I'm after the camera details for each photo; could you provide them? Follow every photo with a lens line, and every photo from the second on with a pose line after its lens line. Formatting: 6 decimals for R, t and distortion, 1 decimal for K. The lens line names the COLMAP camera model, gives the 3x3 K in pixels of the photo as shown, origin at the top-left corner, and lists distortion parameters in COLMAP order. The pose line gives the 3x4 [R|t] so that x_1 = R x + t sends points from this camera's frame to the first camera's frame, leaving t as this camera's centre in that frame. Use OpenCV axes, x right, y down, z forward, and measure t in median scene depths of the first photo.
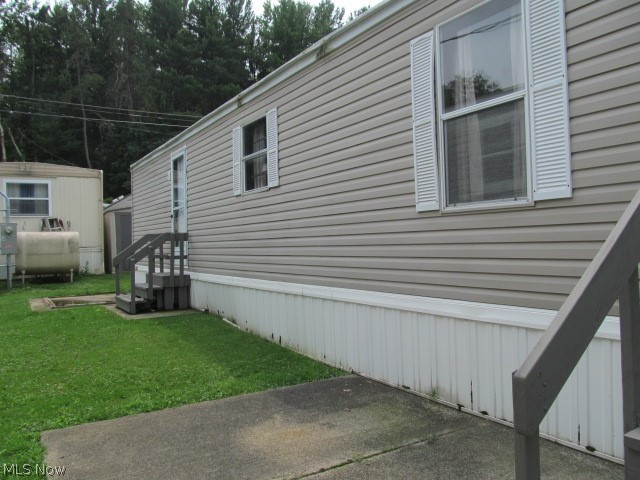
lens RADIAL K [[530.3, 0, 319.6], [0, 530.3, 243.2], [0, 0, 1]] dist [-0.062516, 0.023392]
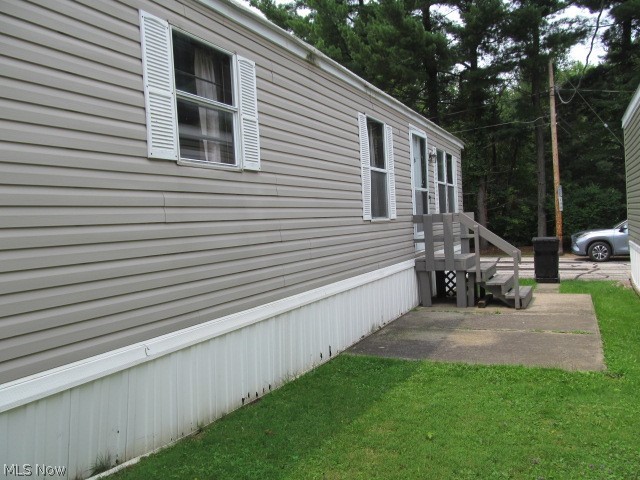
lens RADIAL K [[530.3, 0, 319.6], [0, 530.3, 243.2], [0, 0, 1]] dist [-0.062516, 0.023392]
pose [[-0.554759, 0.026666, 0.831584, -1.075694], [0.073128, 0.997181, 0.016809, -0.027284], [-0.828791, 0.070137, -0.555145, 2.011351]]
